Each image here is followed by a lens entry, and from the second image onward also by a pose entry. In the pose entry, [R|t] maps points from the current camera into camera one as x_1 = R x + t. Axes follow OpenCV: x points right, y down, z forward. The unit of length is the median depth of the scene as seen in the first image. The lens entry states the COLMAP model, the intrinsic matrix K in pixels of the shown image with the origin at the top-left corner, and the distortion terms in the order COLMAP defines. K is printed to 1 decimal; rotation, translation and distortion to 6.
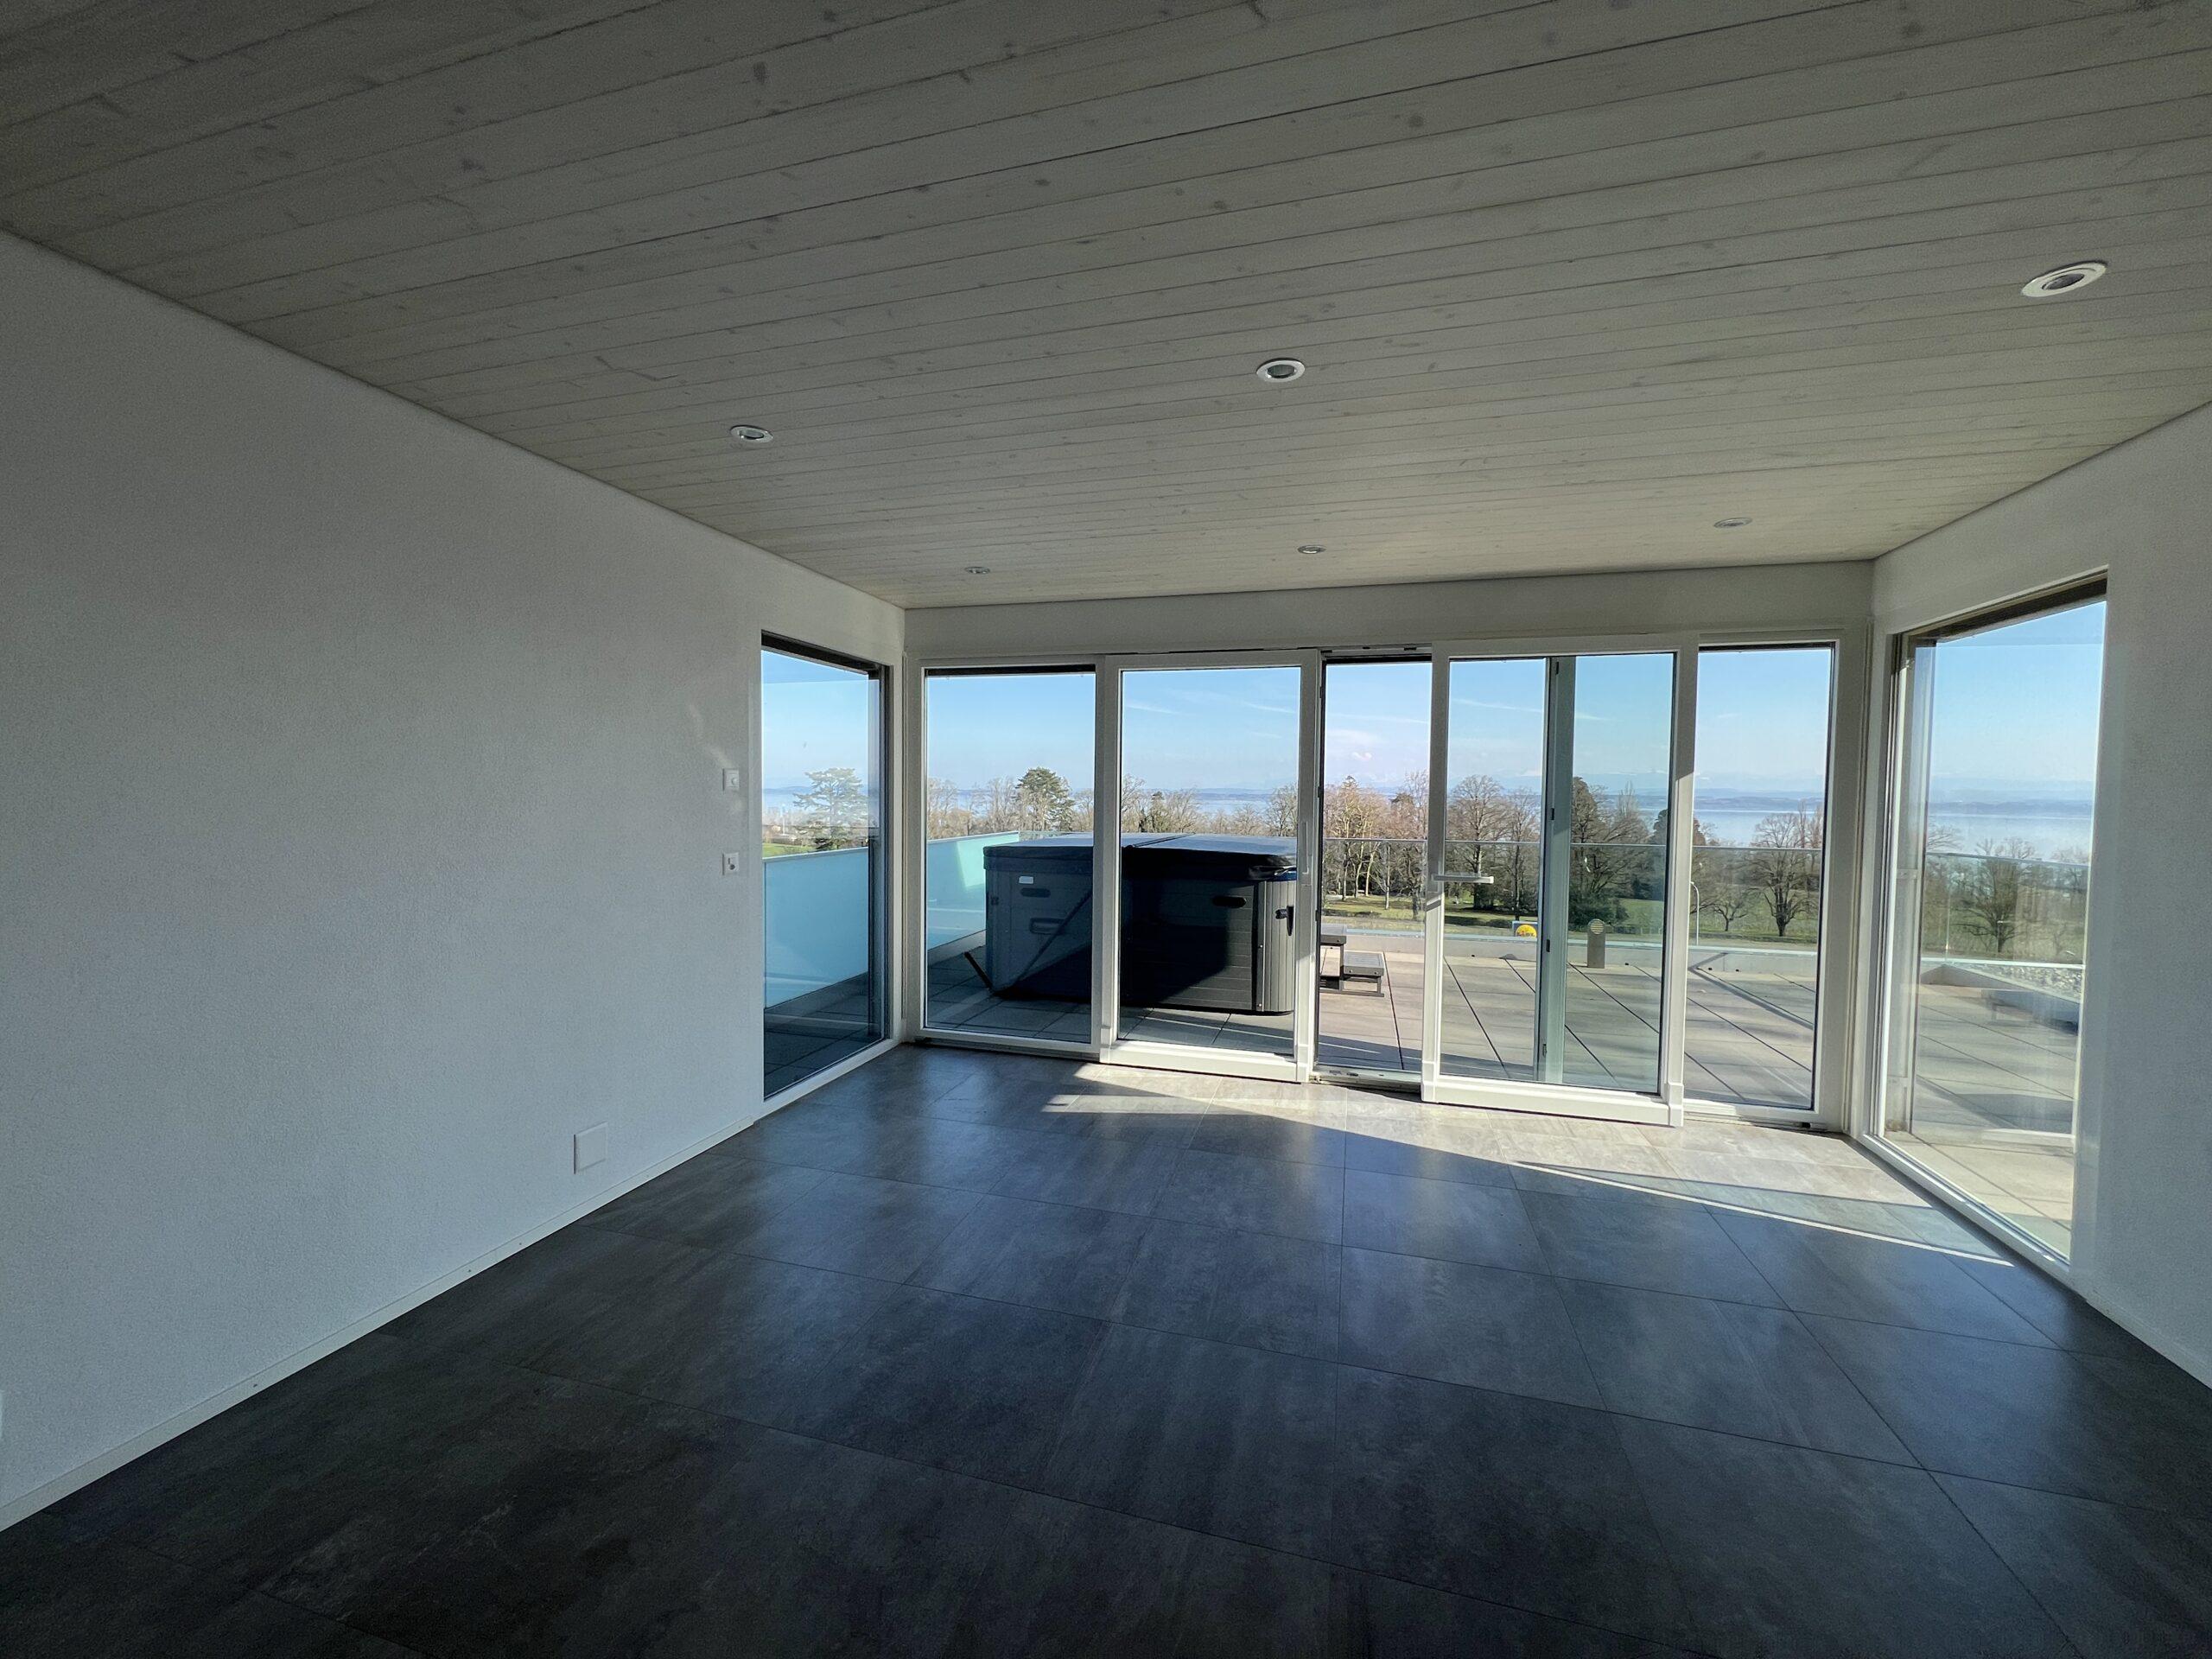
lens RADIAL K [[886.3, 0, 1103.6], [0, 886.3, 827.8], [0, 0, 1]] dist [-0.003797, 0.000283]
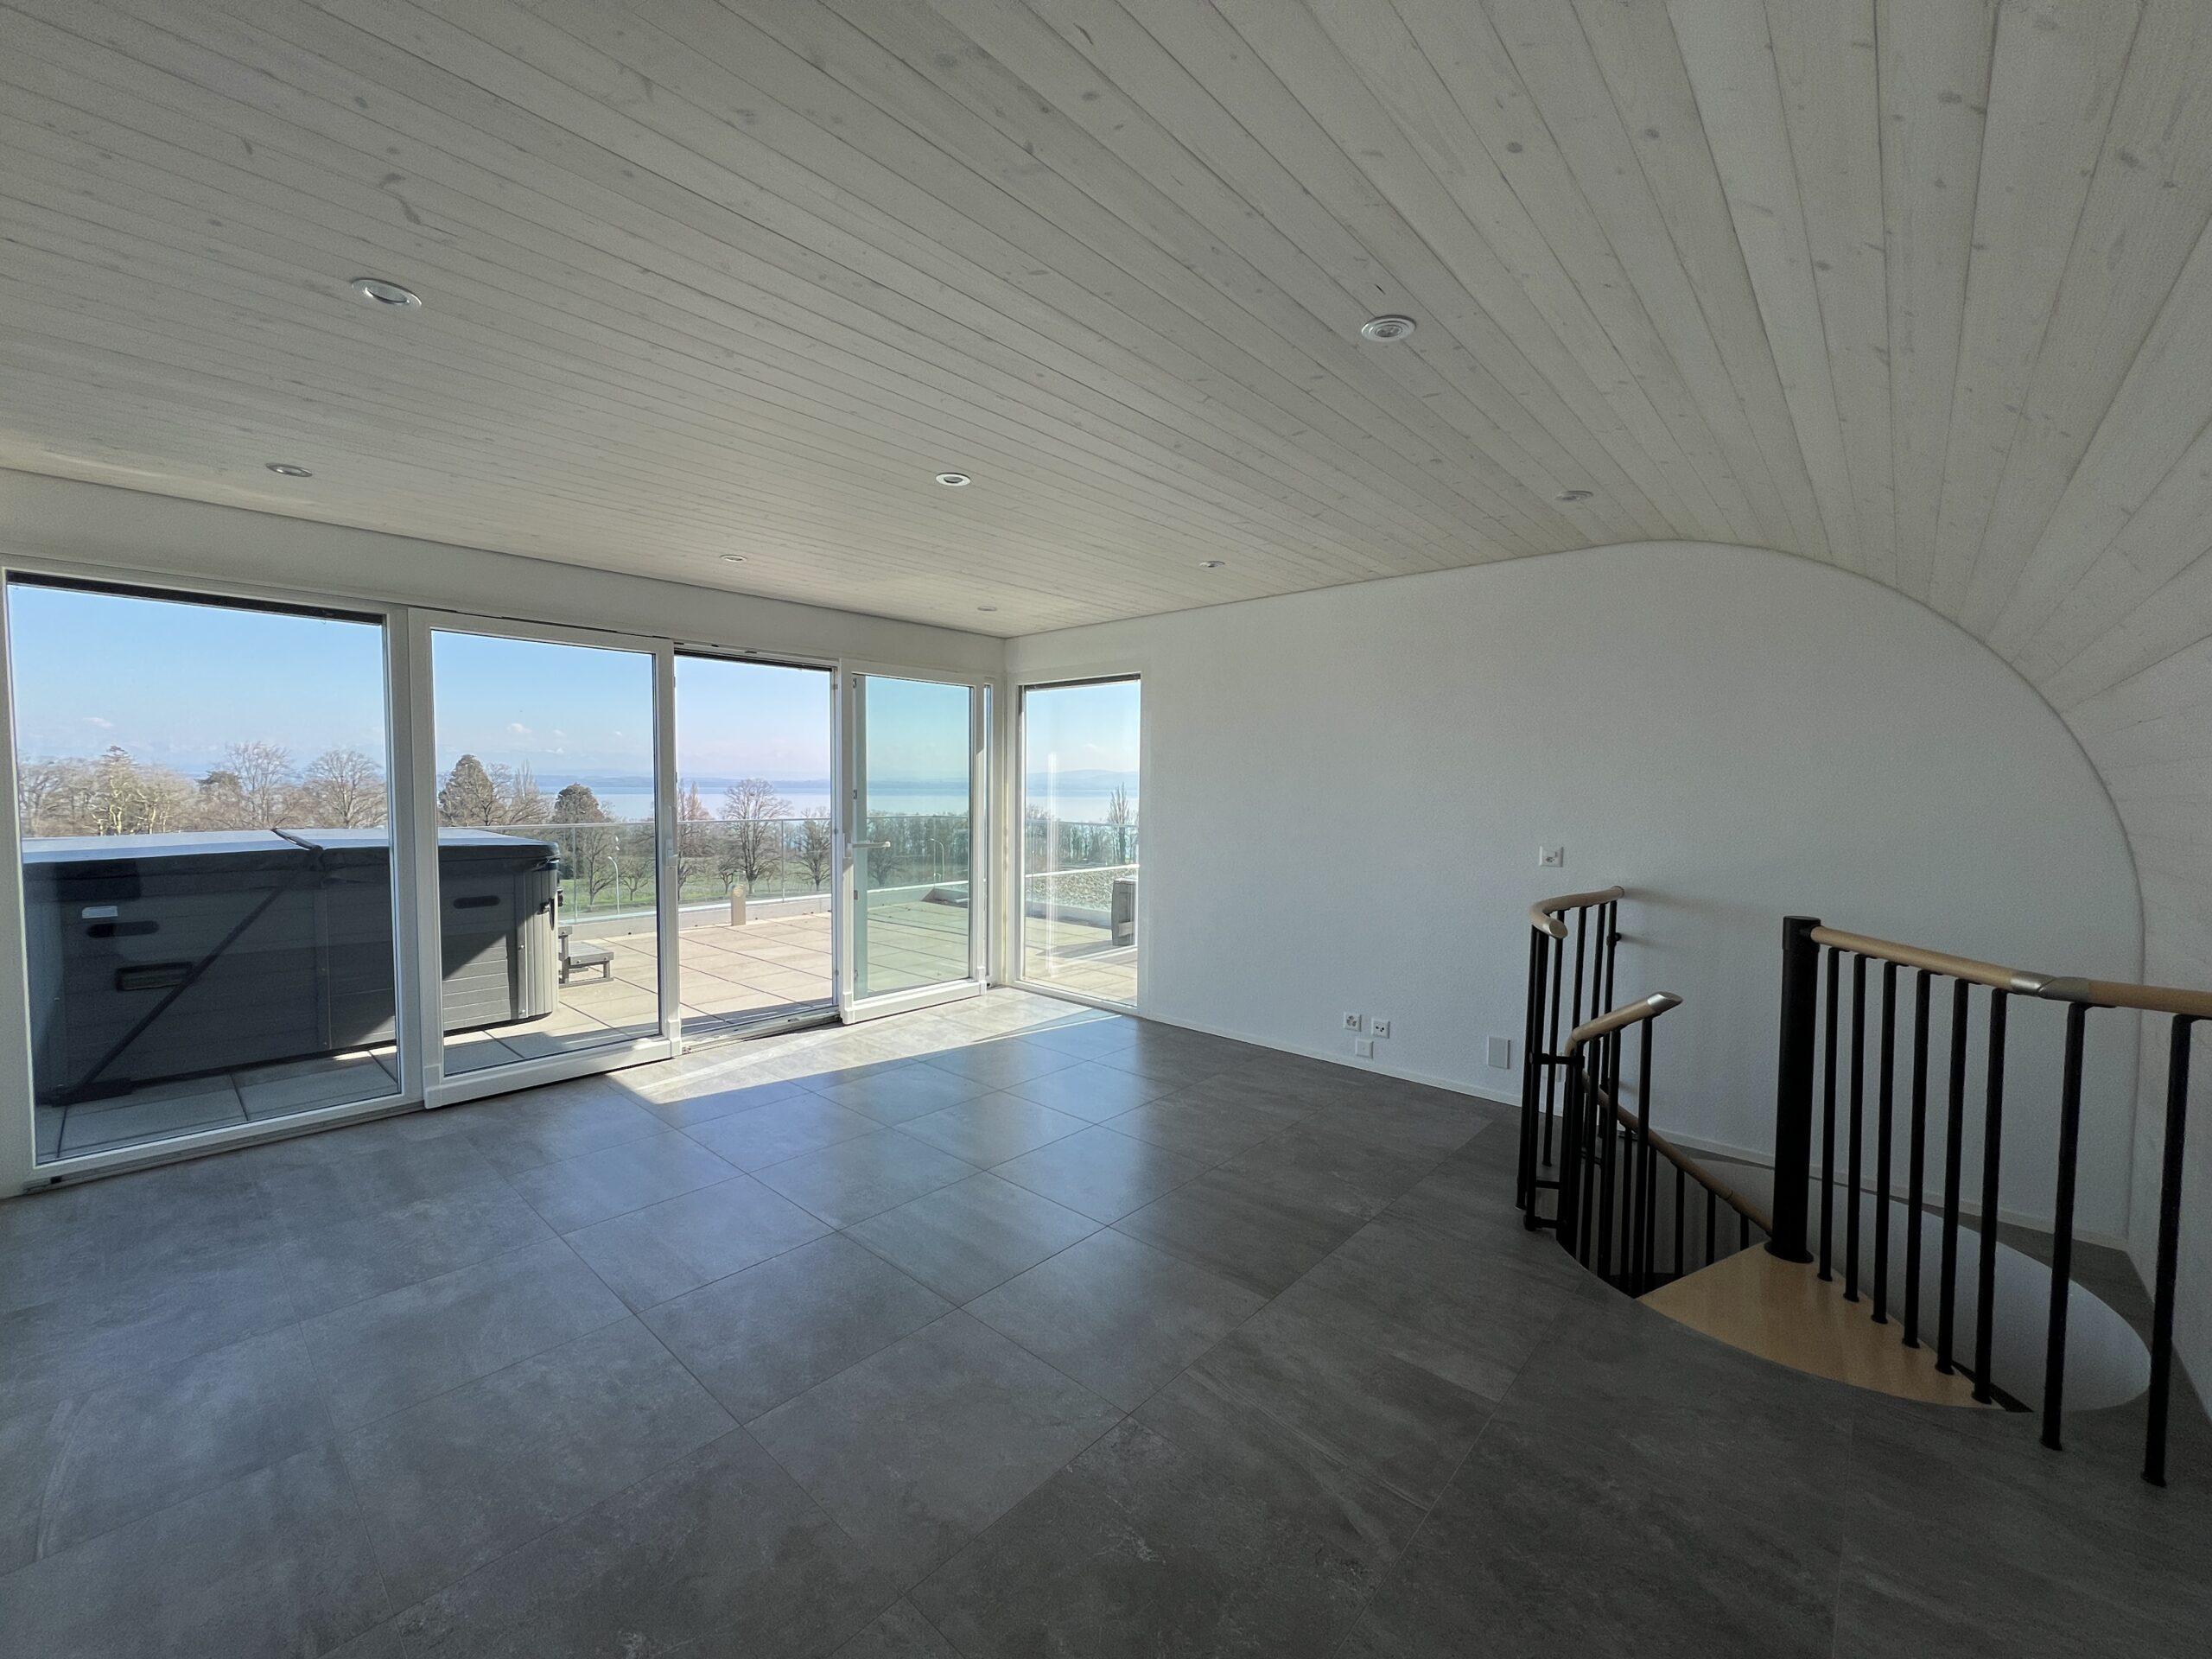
lens RADIAL K [[892.5, 0, 1110.7], [0, 892.5, 827.7], [0, 0, 1]] dist [-0.014586, 0.000170]
pose [[0.426561, -0.051681, 0.902981, -0.388419], [0.030718, 0.998618, 0.042644, -0.007981], [-0.903937, 0.009547, 0.427559, 0.071746]]
